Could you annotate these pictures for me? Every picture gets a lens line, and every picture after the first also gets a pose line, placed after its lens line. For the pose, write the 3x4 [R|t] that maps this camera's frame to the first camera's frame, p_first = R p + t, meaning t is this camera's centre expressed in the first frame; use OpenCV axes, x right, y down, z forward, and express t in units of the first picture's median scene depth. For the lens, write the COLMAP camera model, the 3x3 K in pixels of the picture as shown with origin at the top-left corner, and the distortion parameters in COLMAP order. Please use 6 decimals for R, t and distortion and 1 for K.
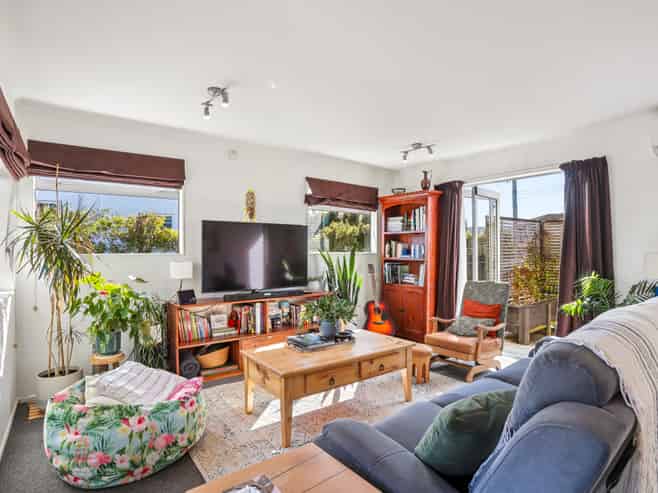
lens RADIAL K [[357.4, 0, 329.0], [0, 357.4, 246.5], [0, 0, 1]] dist [-0.003508, -0.000351]
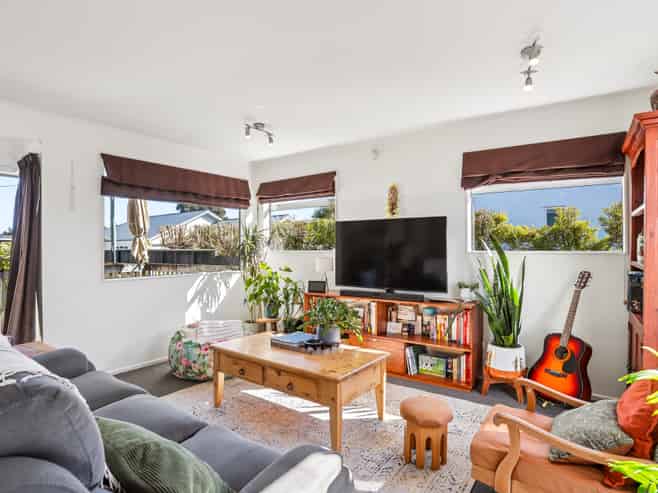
lens RADIAL K [[382.7, 0, 343.6], [0, 382.7, 248.8], [0, 0, 1]] dist [-0.002598, 0.020388]
pose [[0.301901, 0.011203, -0.953273, 0.806290], [0.009768, 0.999842, 0.014844, -0.004461], [0.953289, -0.013793, 0.301744, 0.640997]]
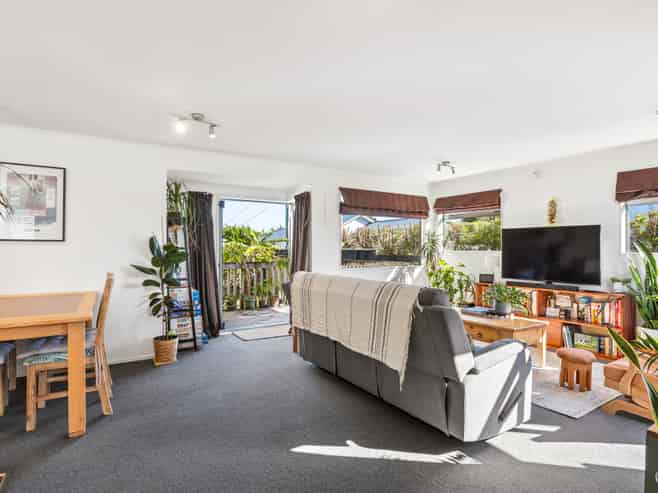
lens RADIAL K [[382.7, 0, 343.6], [0, 382.7, 248.8], [0, 0, 1]] dist [-0.002598, 0.020388]
pose [[-0.062607, 0.012862, -0.997955, 1.247417], [0.008878, 0.999885, 0.012330, -0.015976], [0.997999, -0.008088, -0.062714, 0.435459]]
